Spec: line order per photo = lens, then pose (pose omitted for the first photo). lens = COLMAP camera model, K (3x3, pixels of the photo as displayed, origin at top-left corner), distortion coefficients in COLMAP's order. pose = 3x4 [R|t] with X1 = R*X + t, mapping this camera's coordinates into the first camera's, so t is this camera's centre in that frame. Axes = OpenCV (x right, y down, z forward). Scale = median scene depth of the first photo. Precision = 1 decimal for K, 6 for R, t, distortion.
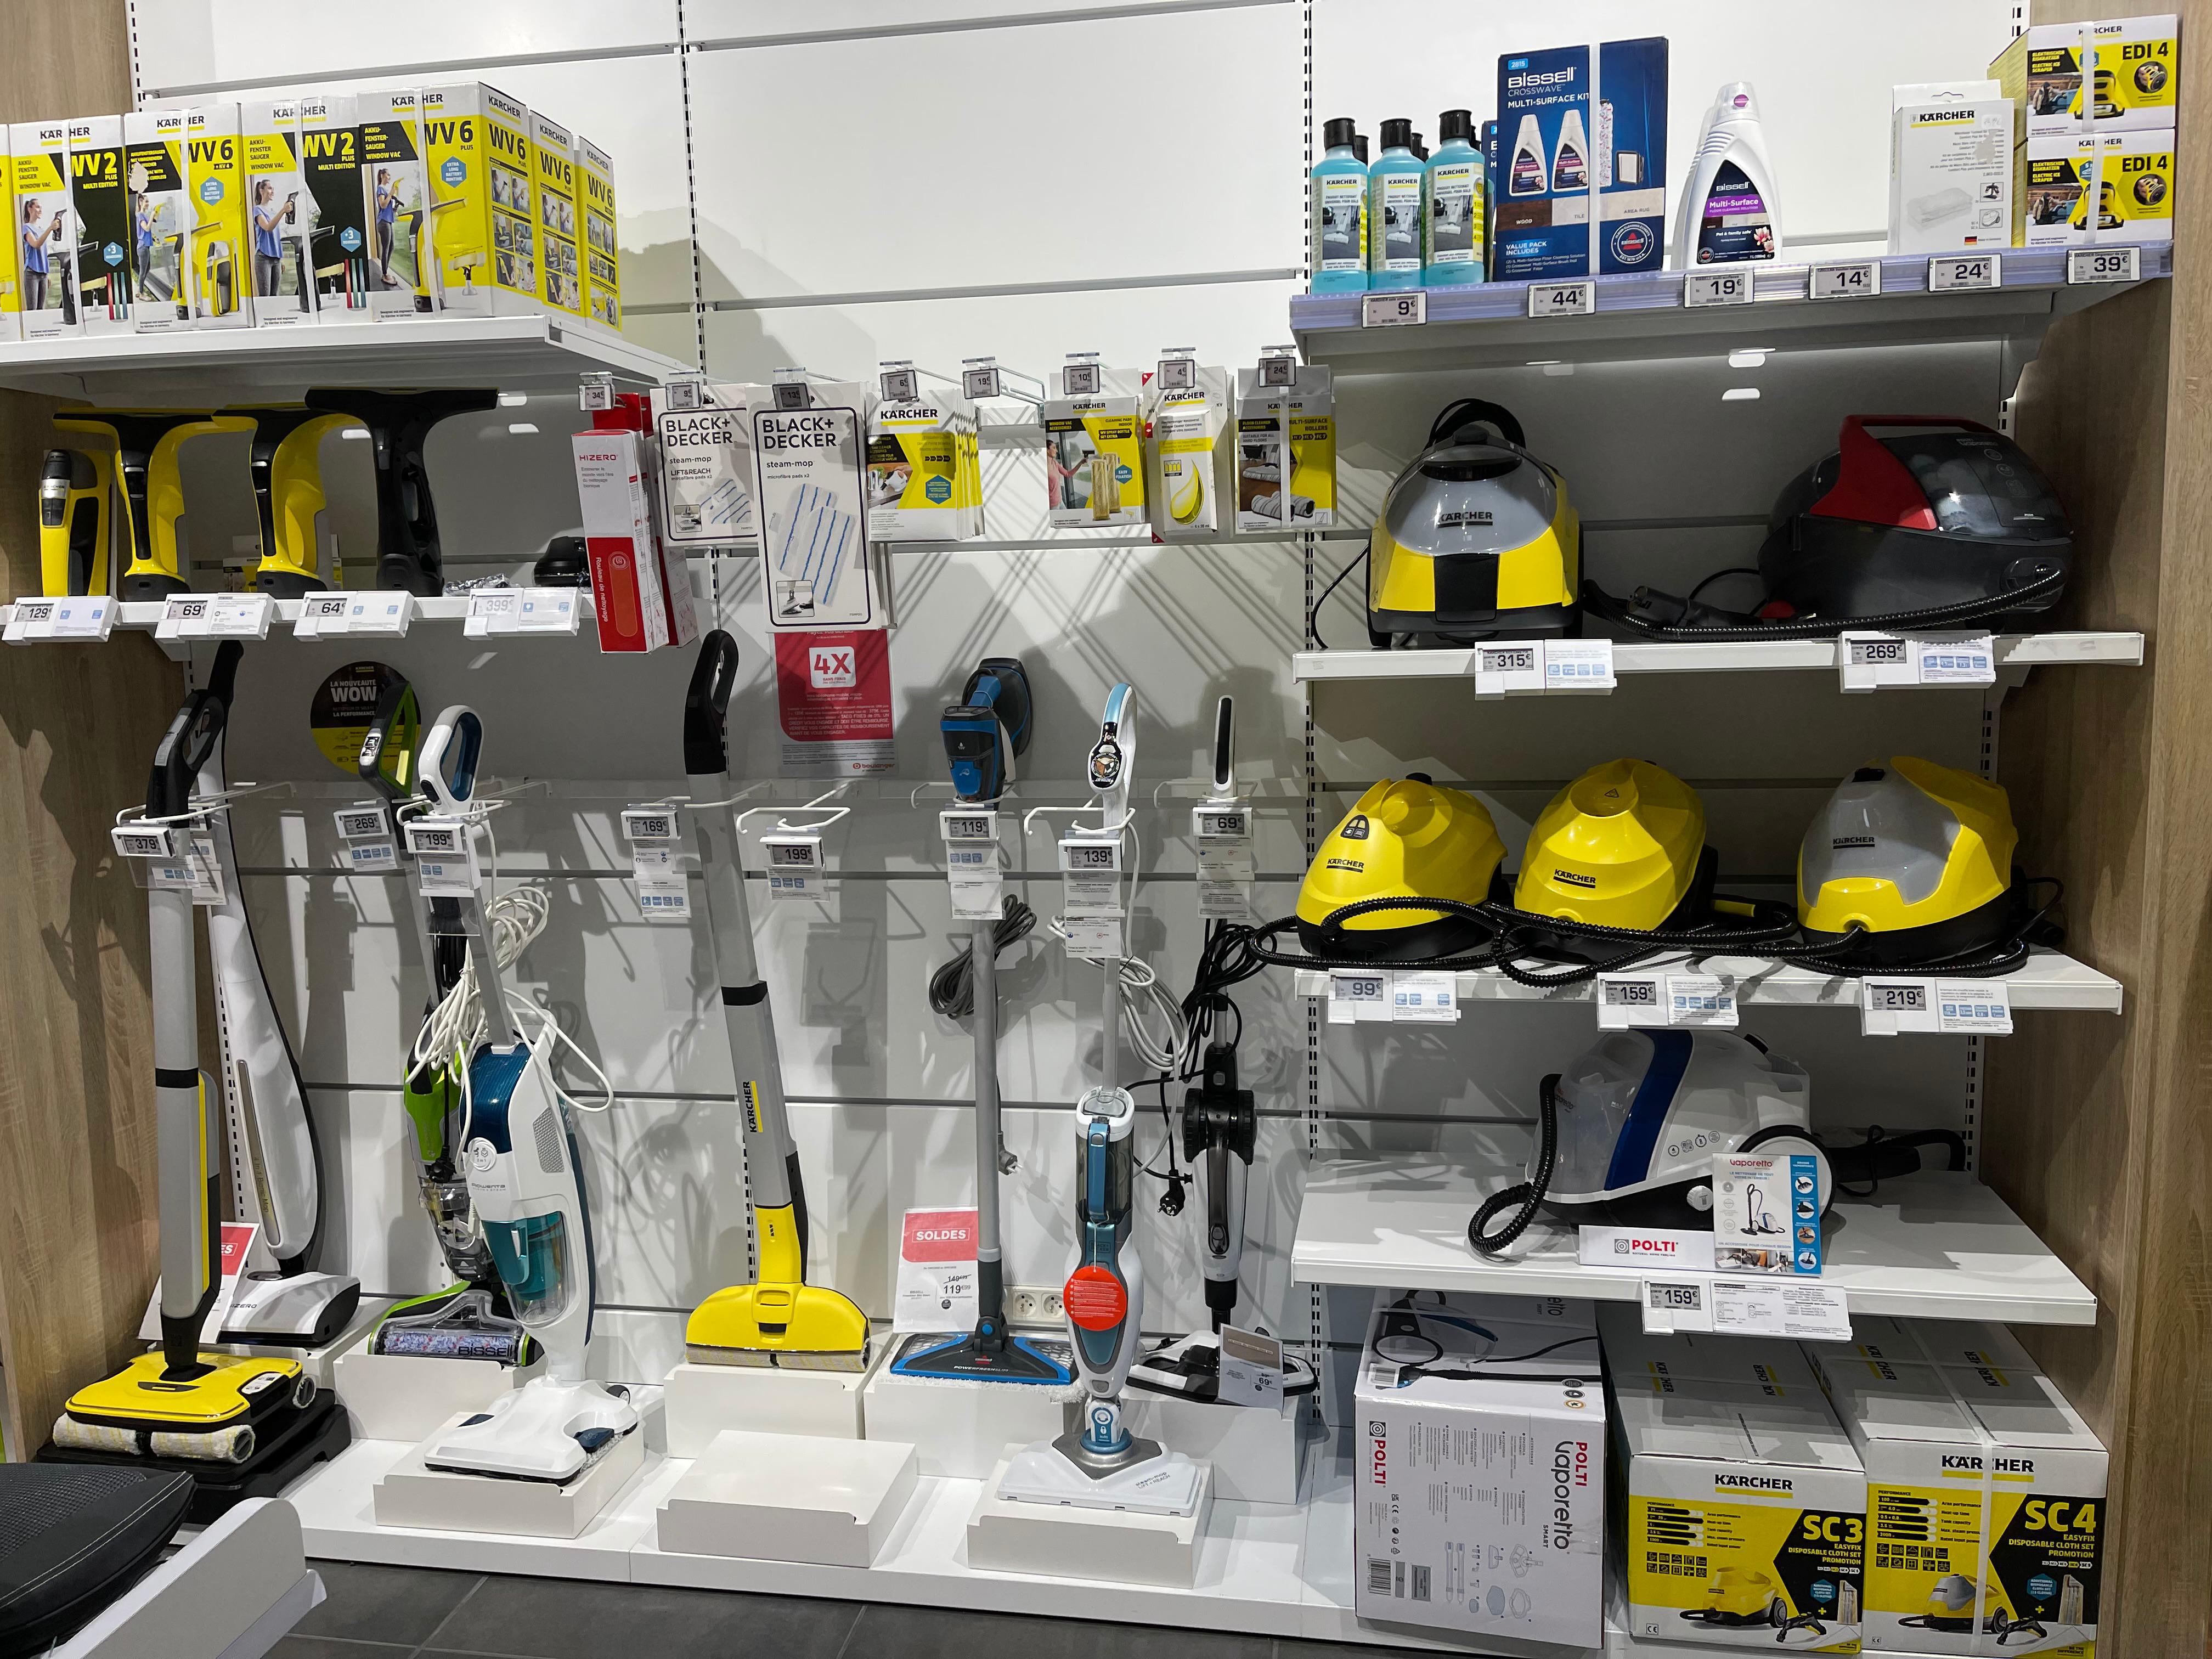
lens RADIAL K [[1651.1, 0, 1106.0], [0, 1651.1, 829.5], [0, 0, 1]] dist [0.080729, -0.102426]
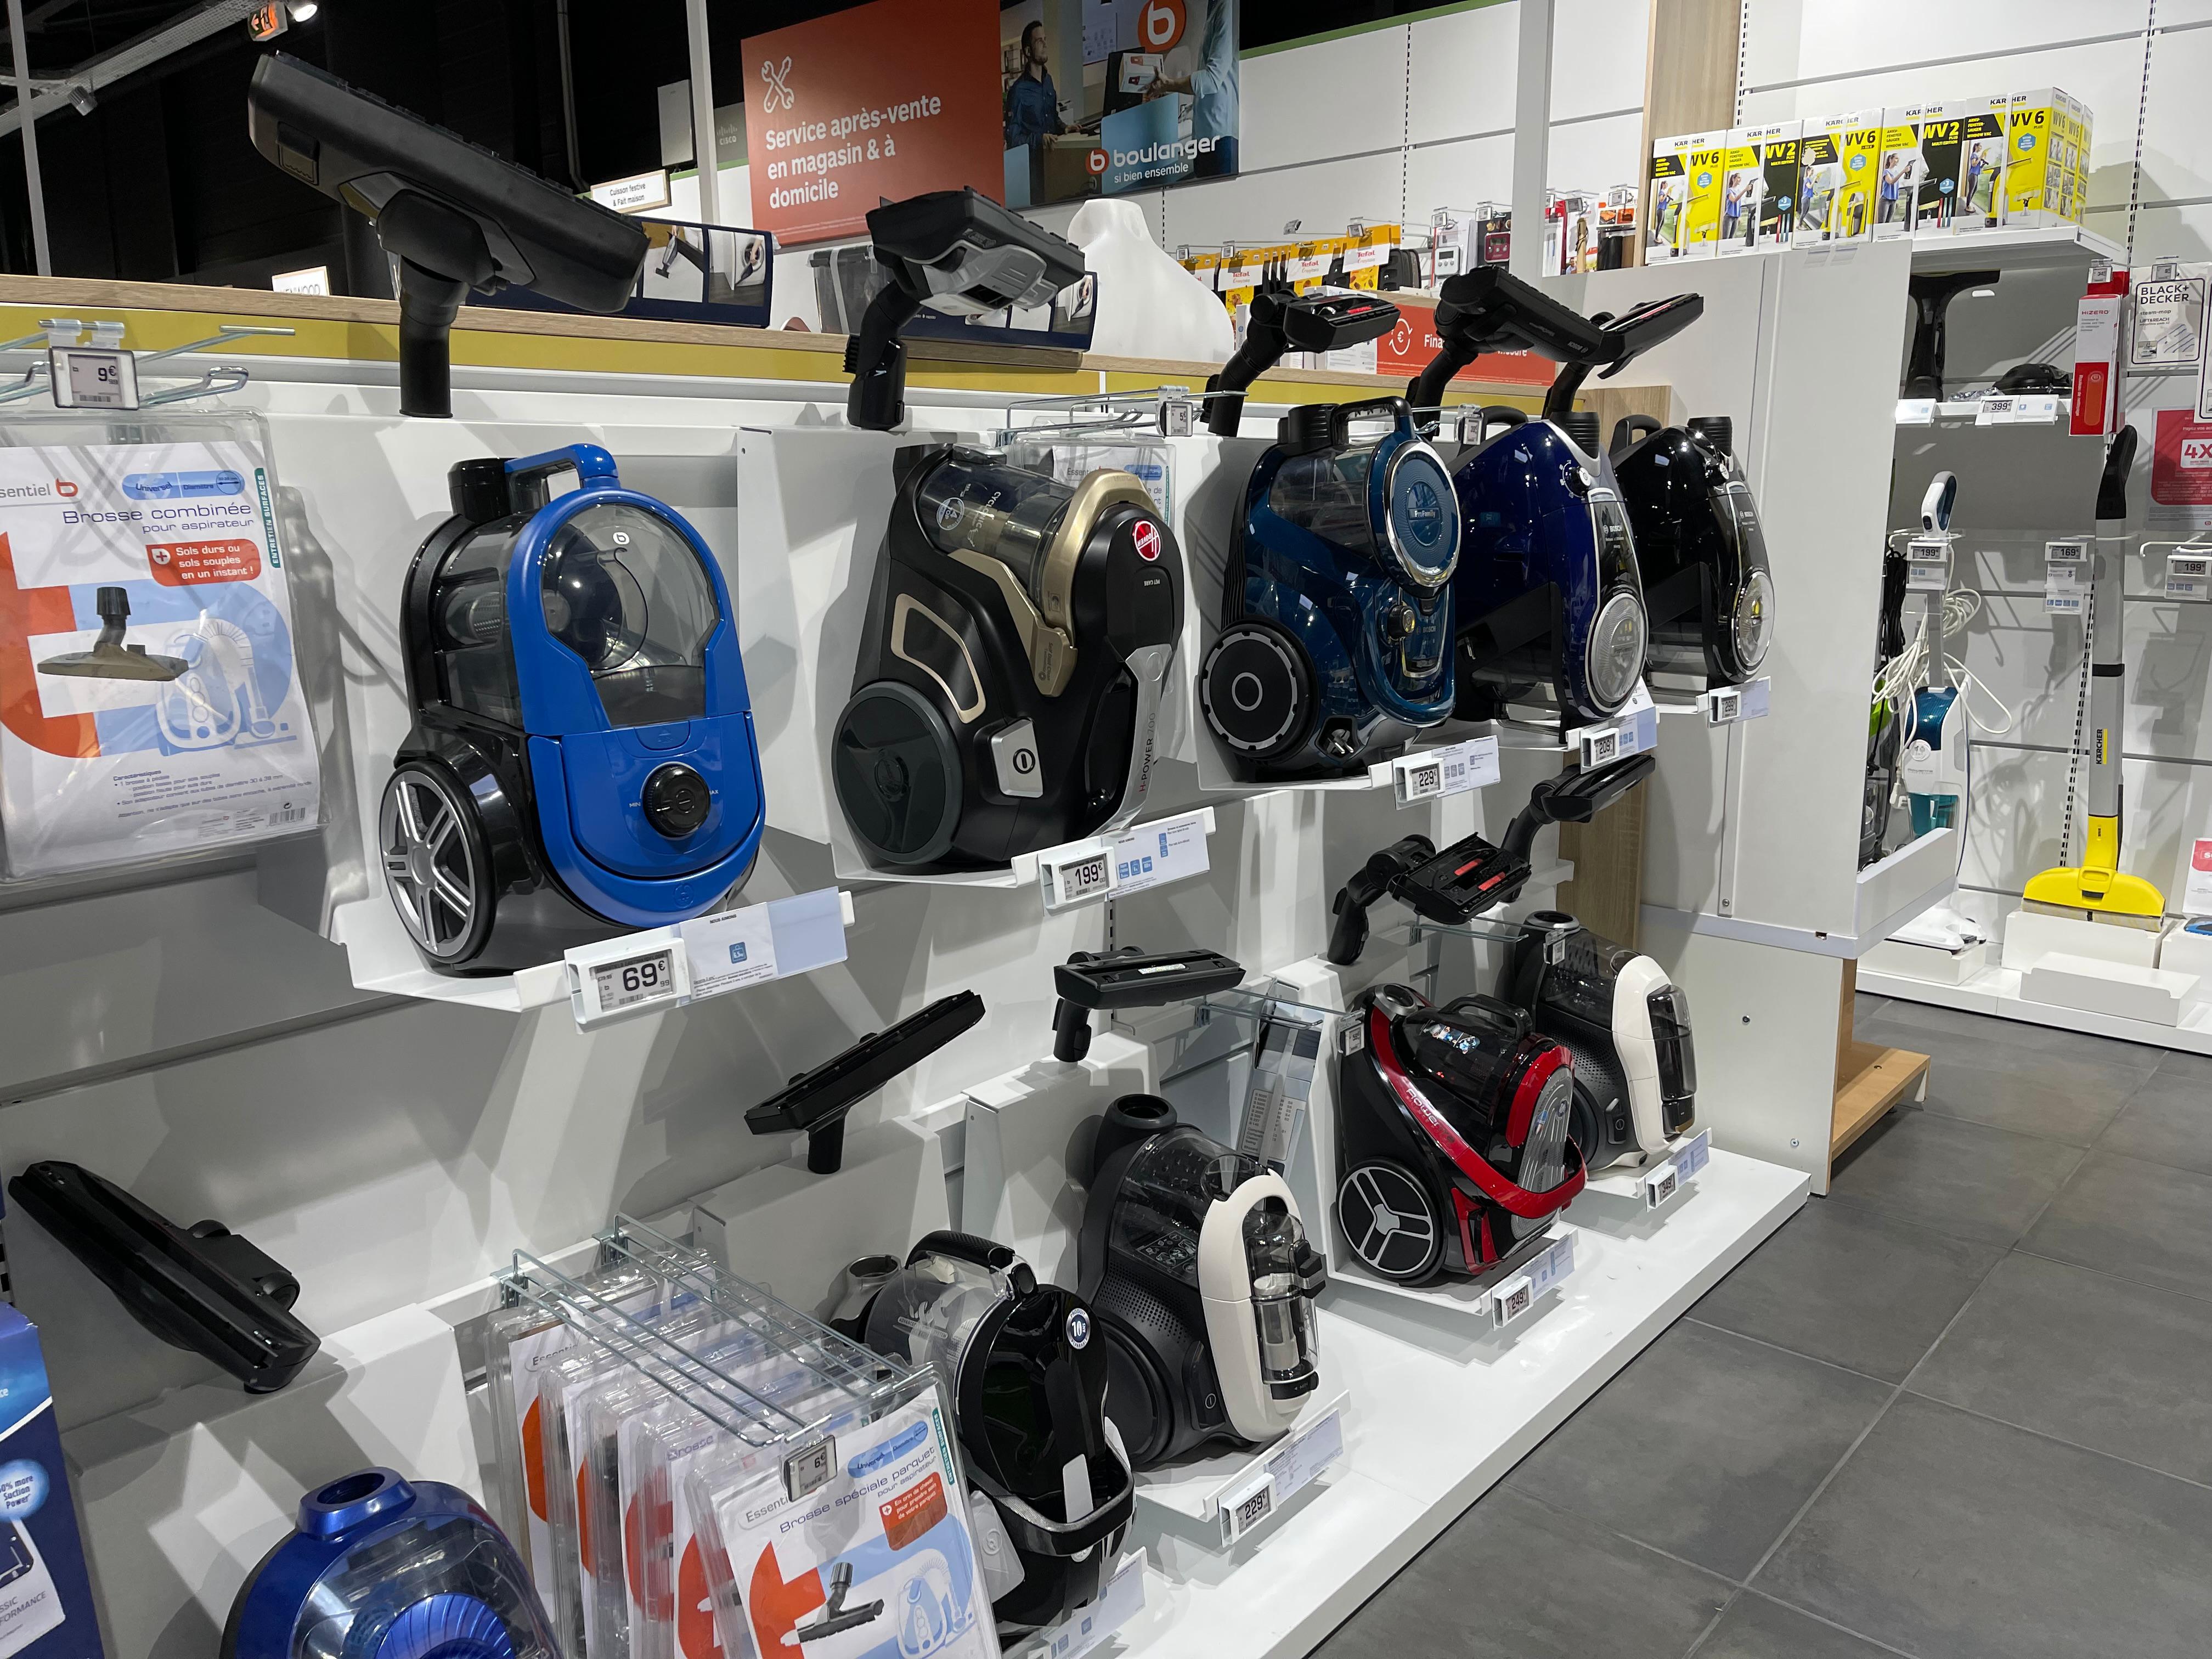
lens RADIAL K [[1636.5, 0, 1106.0], [0, 1636.5, 829.5], [0, 0, 1]] dist [0.090887, -0.132396]
pose [[0.843154, 0.126823, -0.522502, -0.191081], [-0.080276, 0.990585, 0.110896, 0.158441], [0.531646, -0.051558, 0.845396, -0.825423]]
